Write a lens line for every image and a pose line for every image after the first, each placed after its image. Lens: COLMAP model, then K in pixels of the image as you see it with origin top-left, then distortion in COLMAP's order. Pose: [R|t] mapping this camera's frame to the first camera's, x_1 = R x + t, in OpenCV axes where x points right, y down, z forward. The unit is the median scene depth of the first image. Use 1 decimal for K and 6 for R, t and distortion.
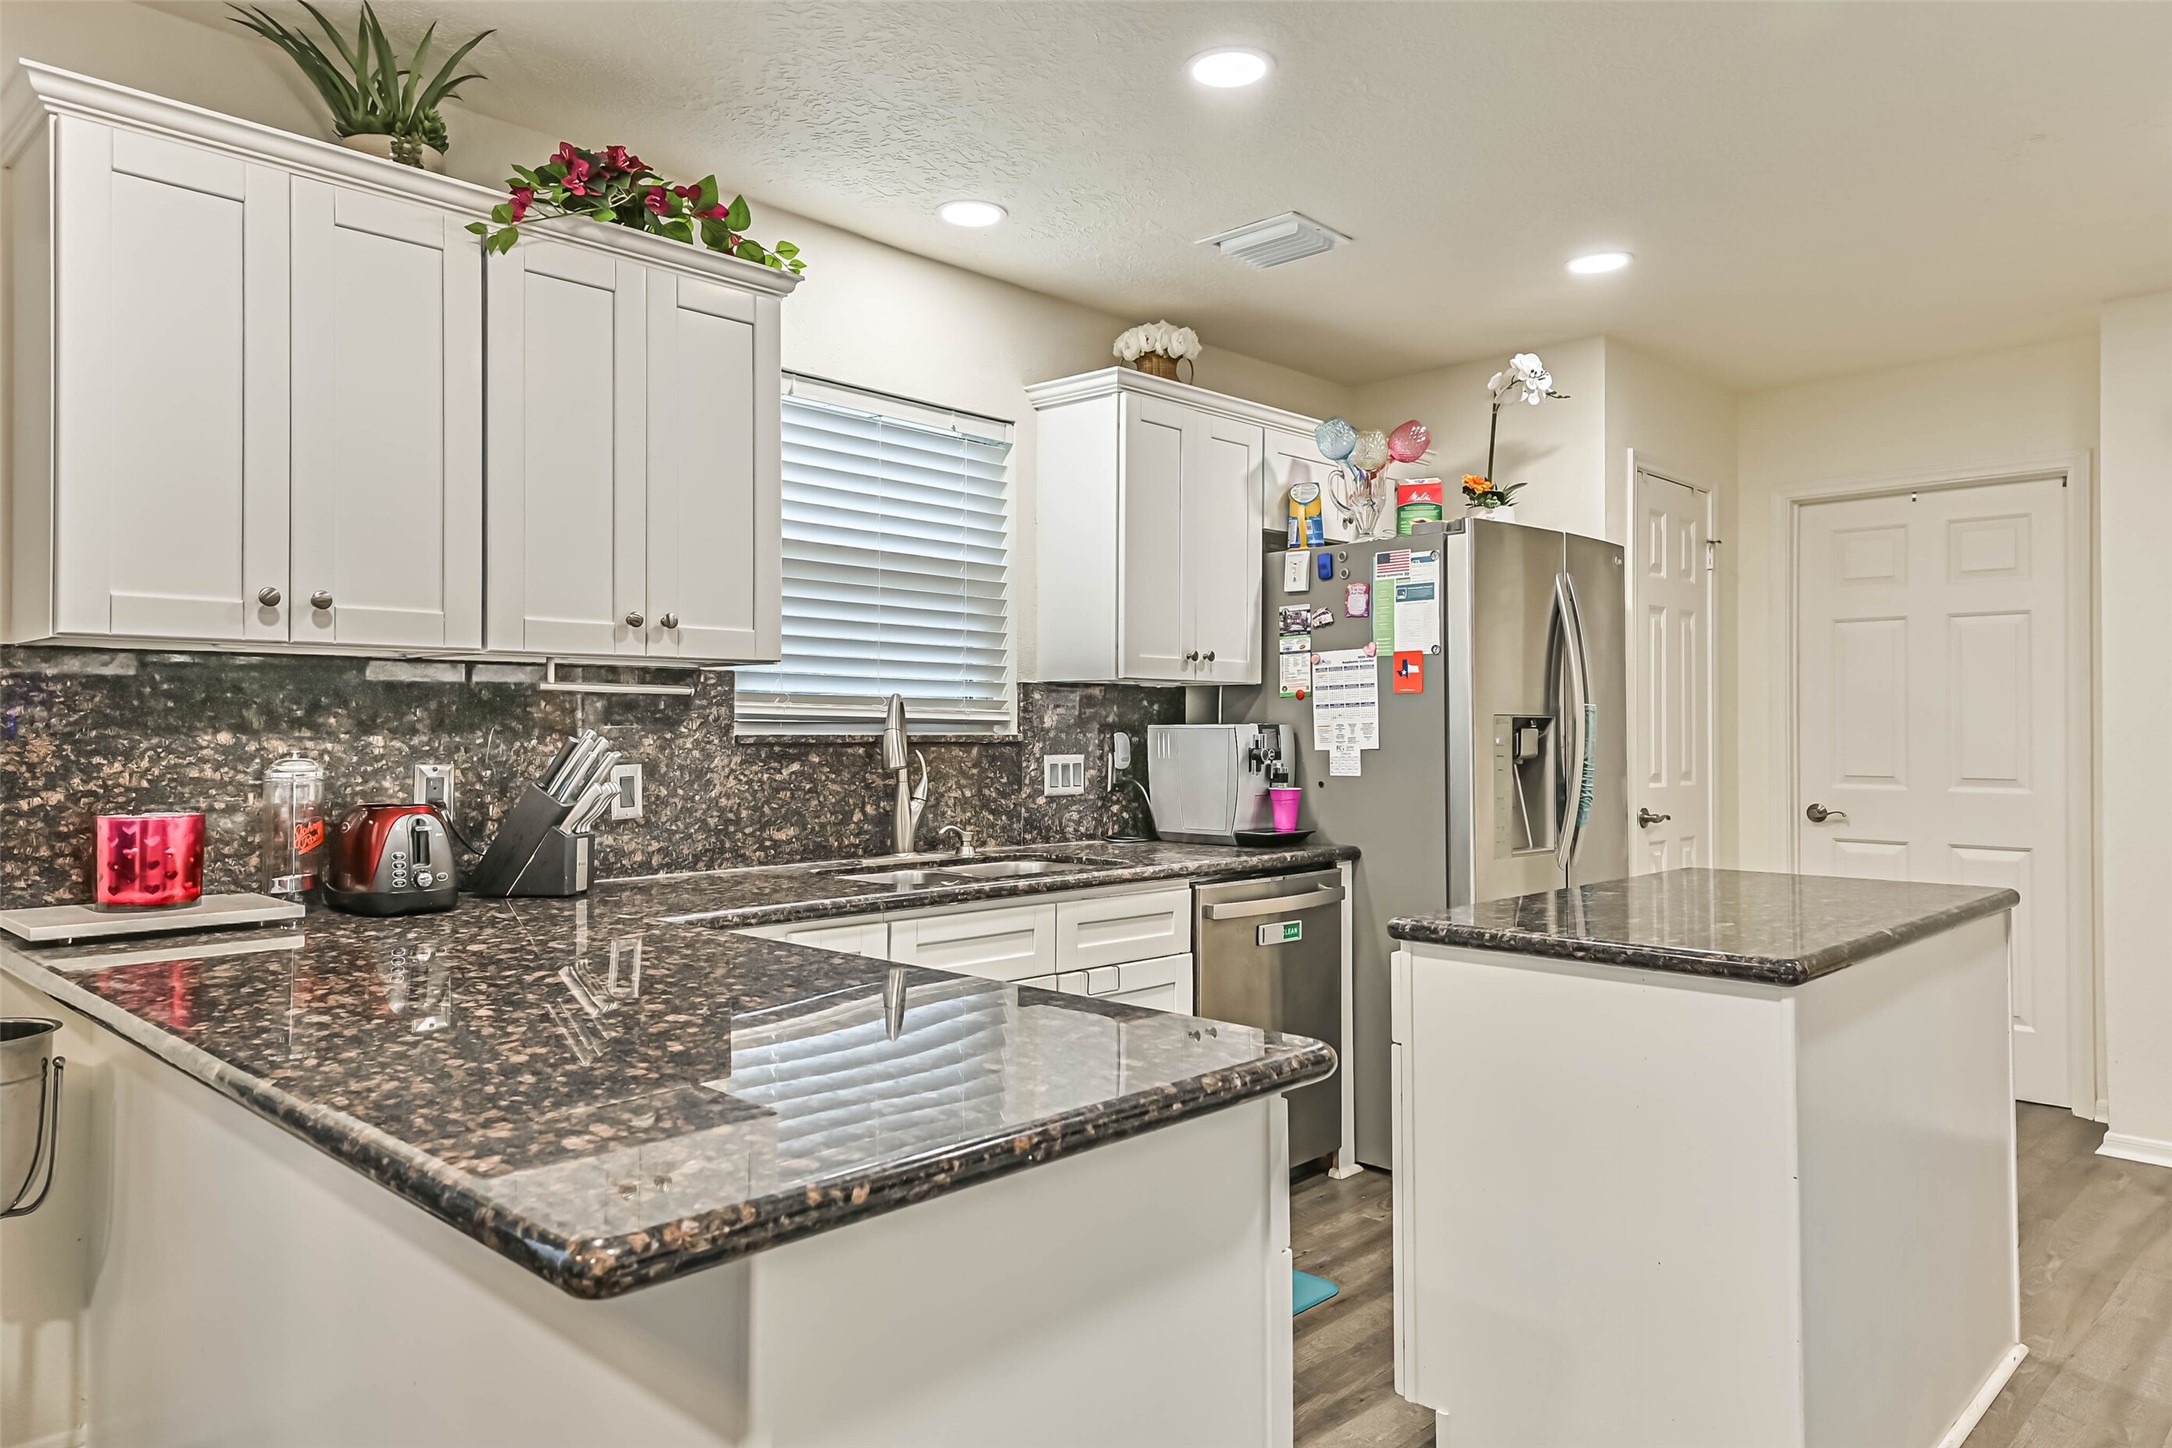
lens RADIAL K [[1381.5, 0, 1086.0], [0, 1381.5, 724.0], [0, 0, 1]] dist [0.048552, -0.000536]
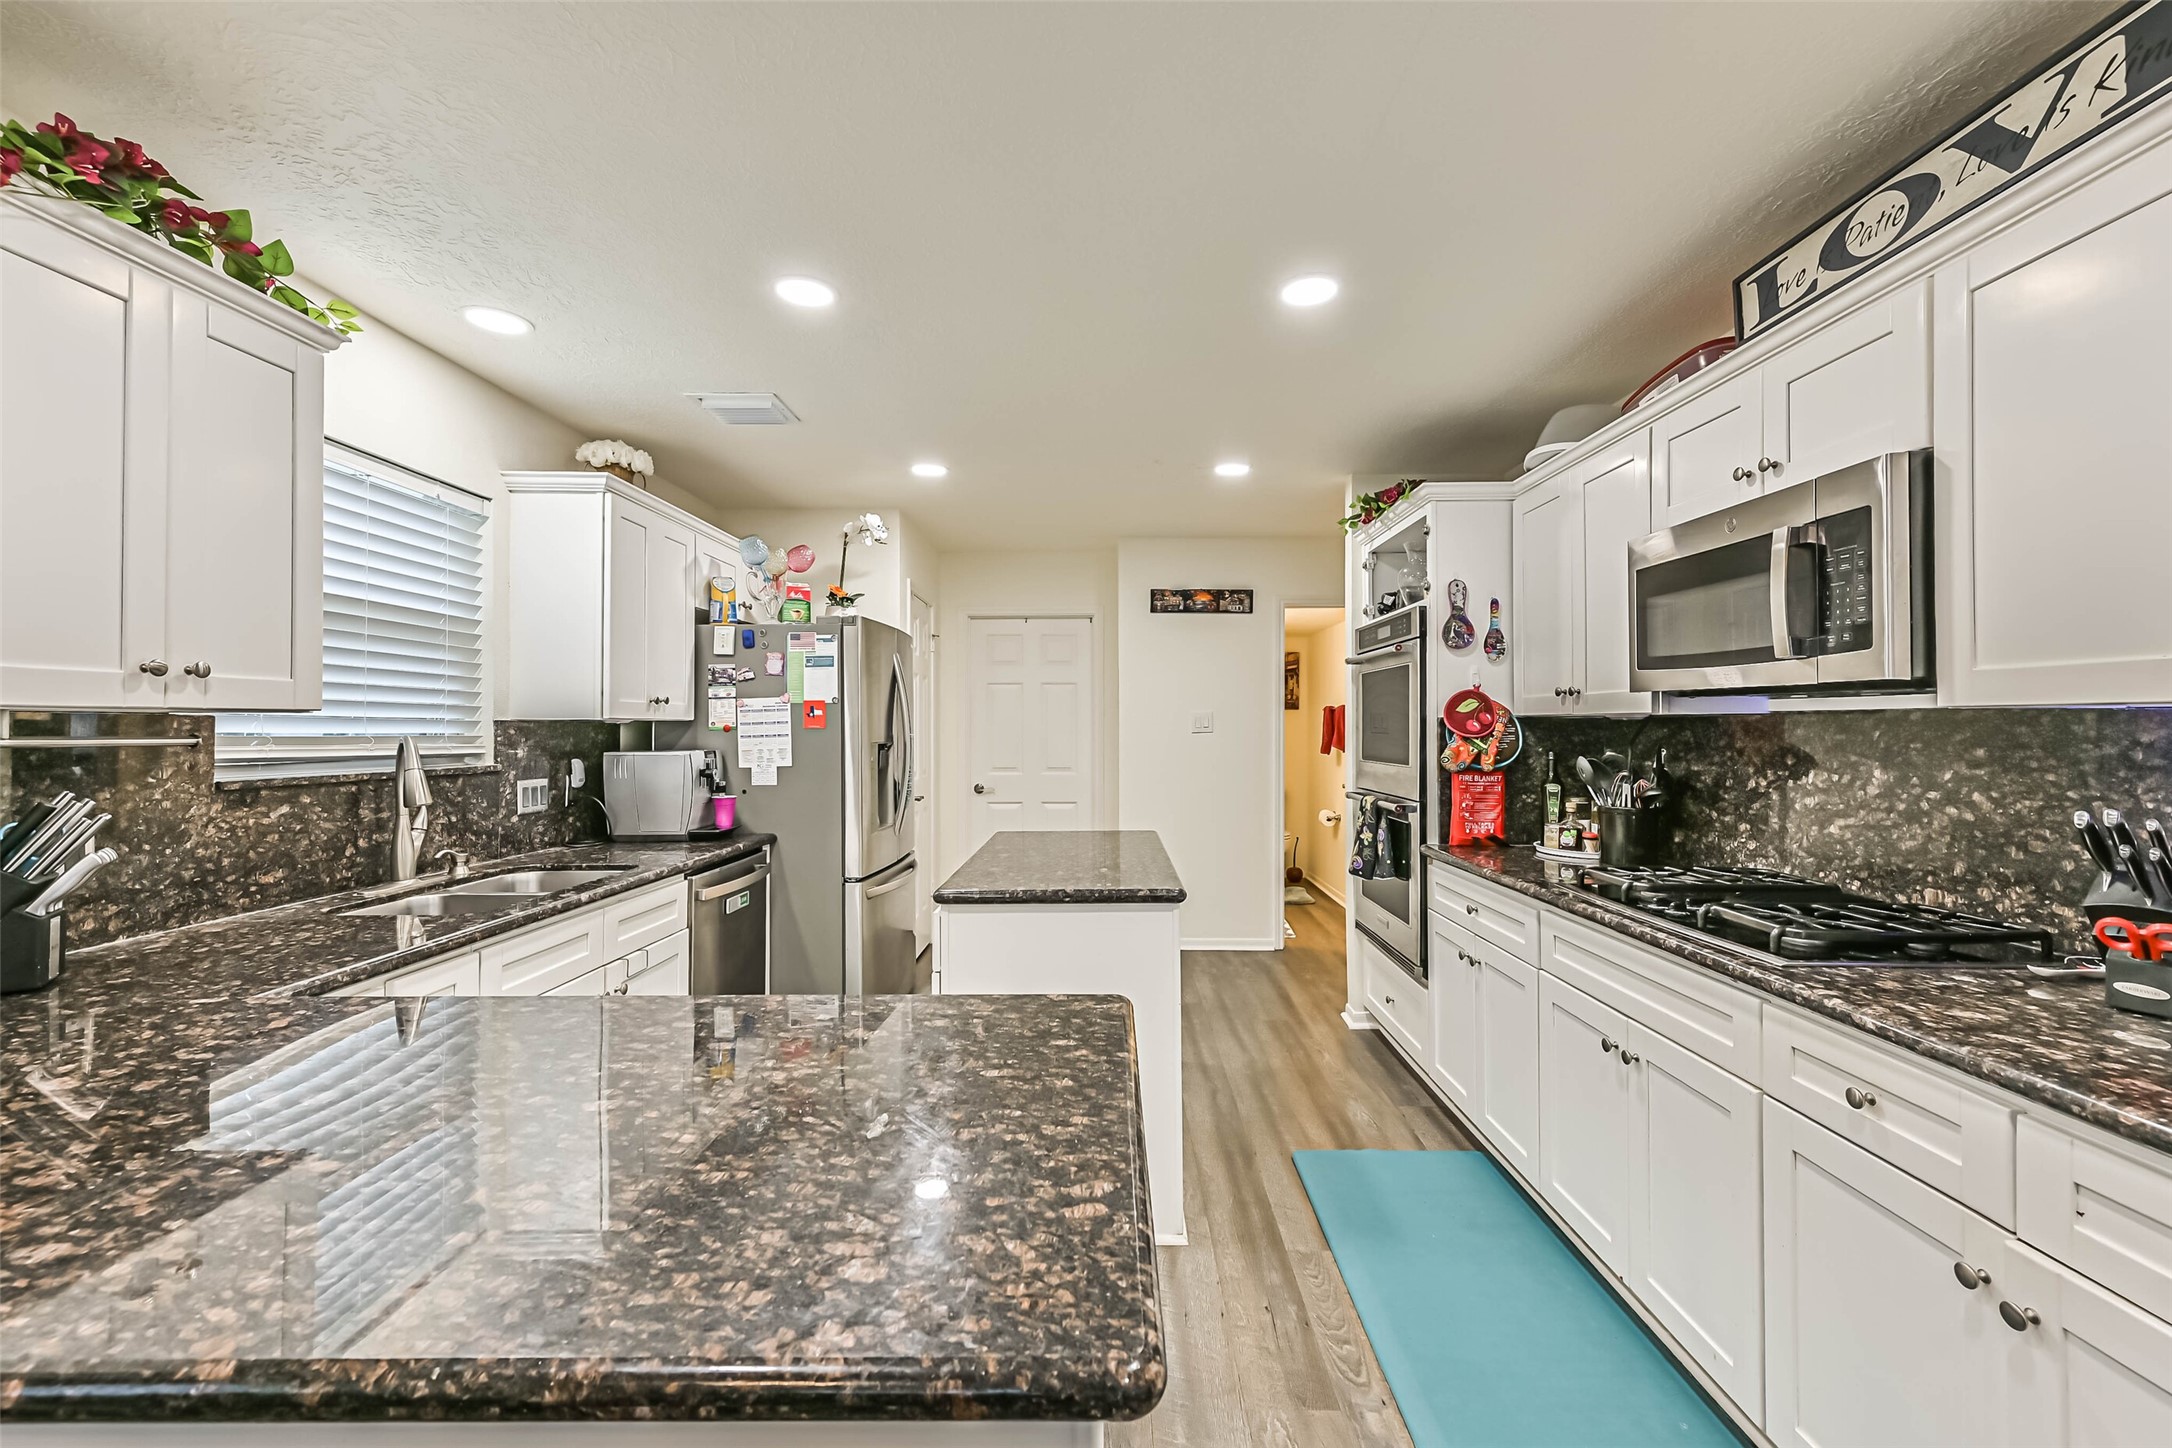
lens RADIAL K [[860.2, 0, 1086.0], [0, 860.2, 724.0], [0, 0, 1]] dist [0.001266, -0.000309]
pose [[0.729156, -0.001605, 0.684346, -0.196081], [0.003069, 0.999995, -0.000926, -0.026480], [-0.684341, 0.002776, 0.729157, 0.129833]]
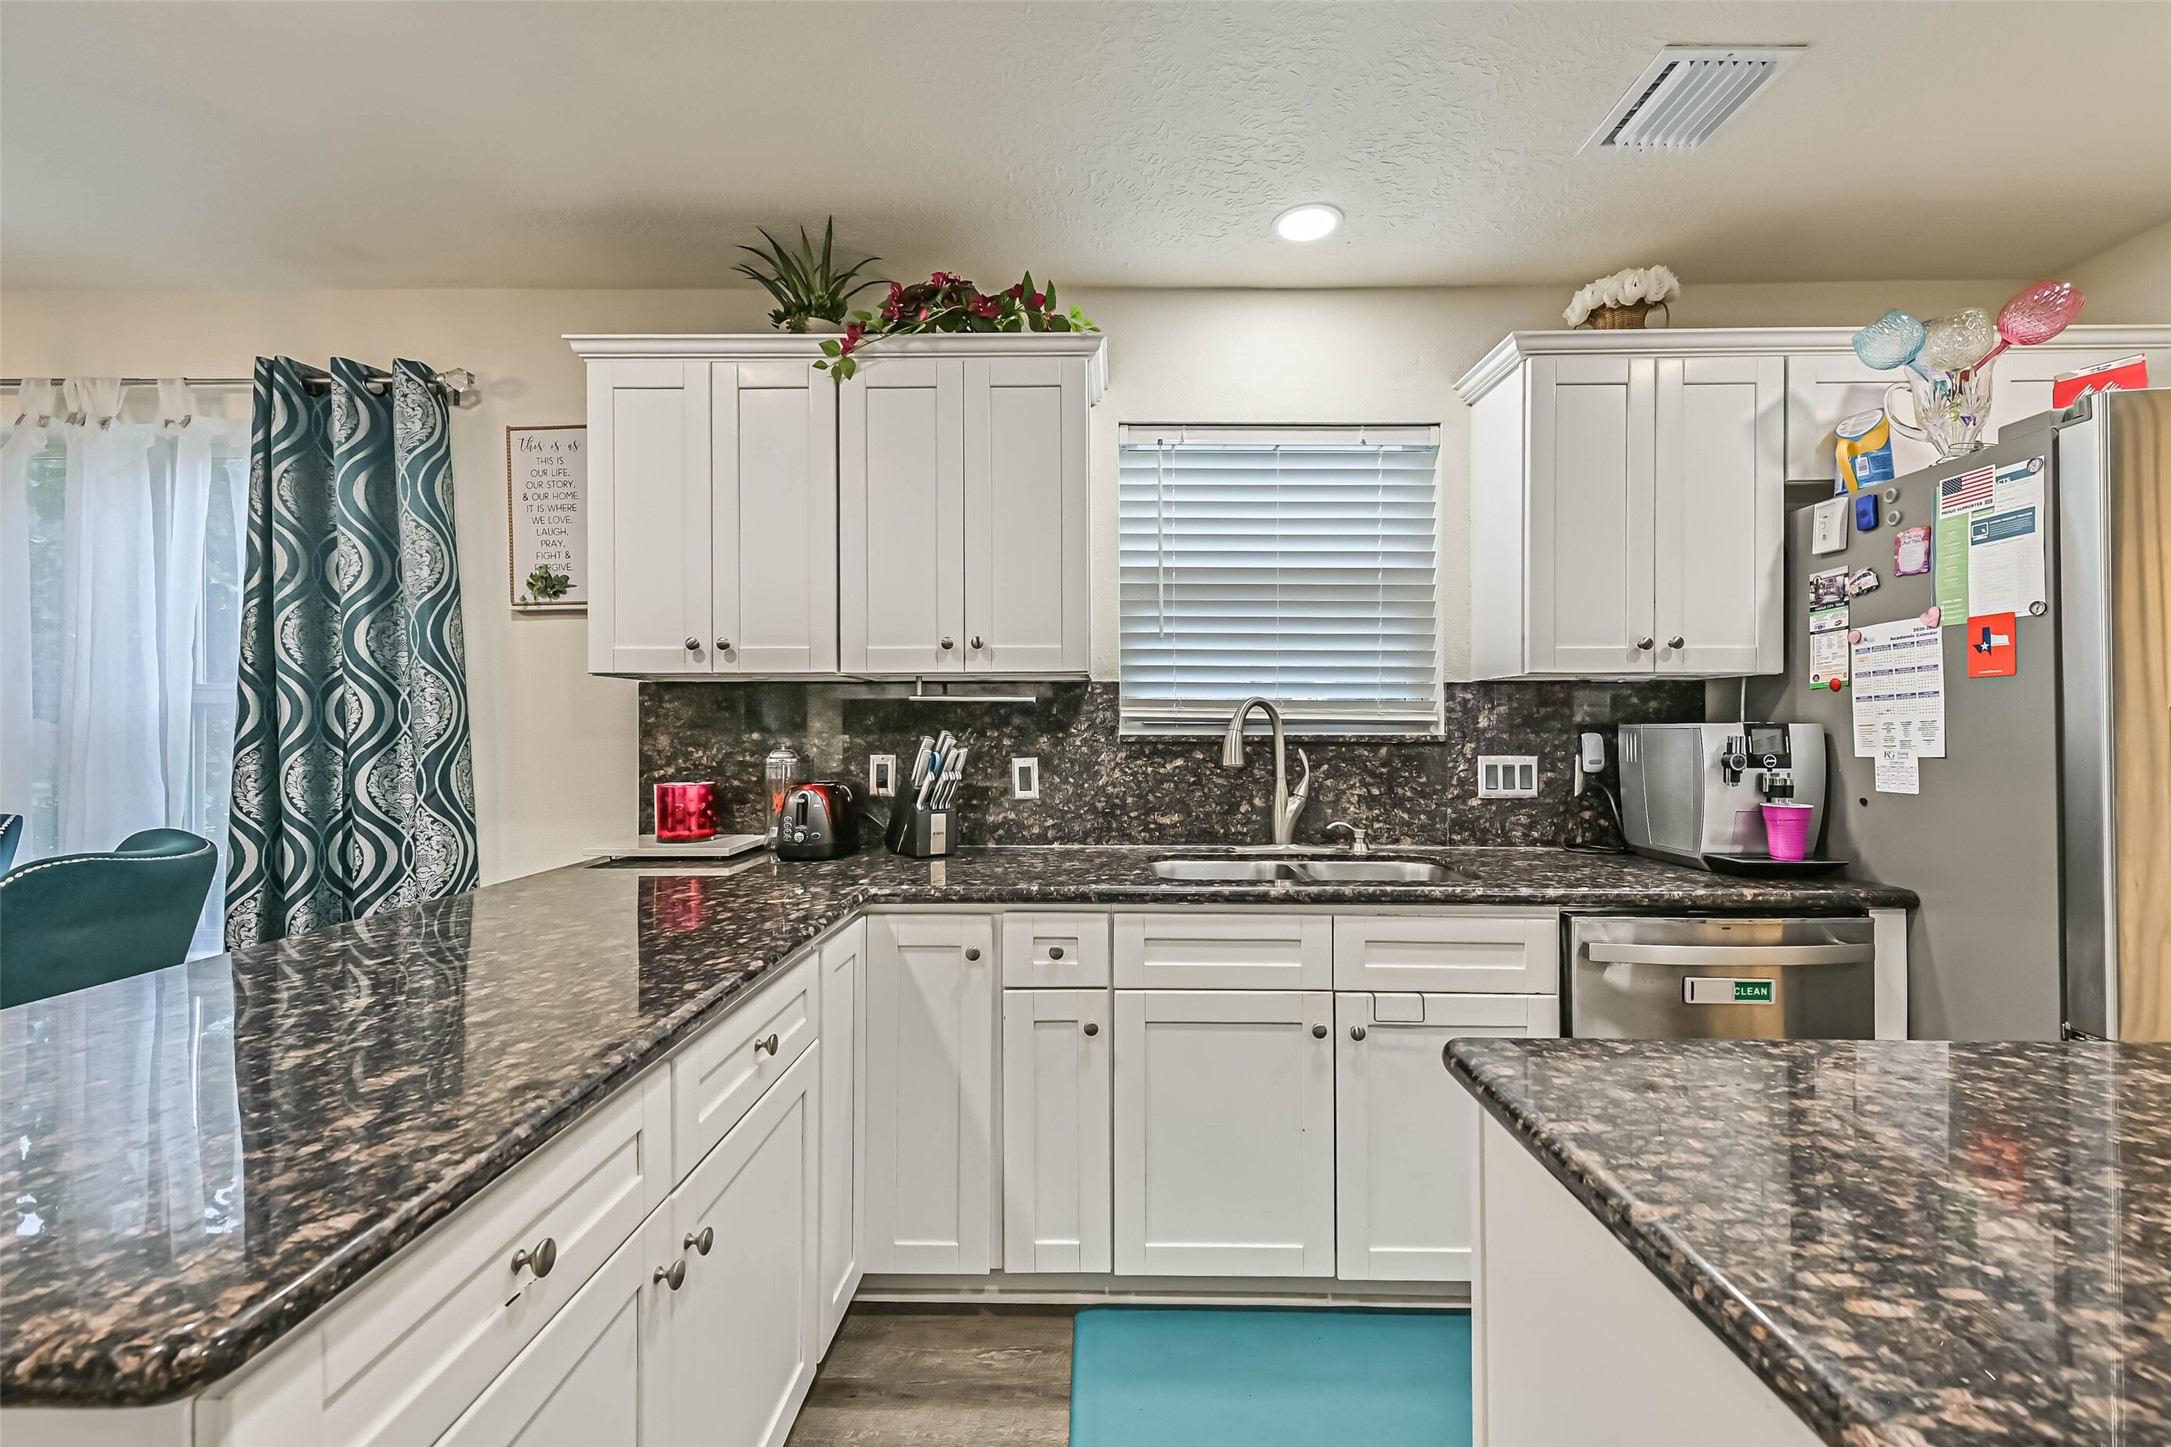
lens RADIAL K [[890.4, 0, 1085.5], [0, 890.4, 723.5], [0, 0, 1]] dist [0.028676, -0.014233]
pose [[0.696195, -0.004972, -0.717835, 0.251005], [0.004172, 0.999987, -0.002880, 0.000247], [0.717840, -0.000990, 0.696207, 0.387965]]
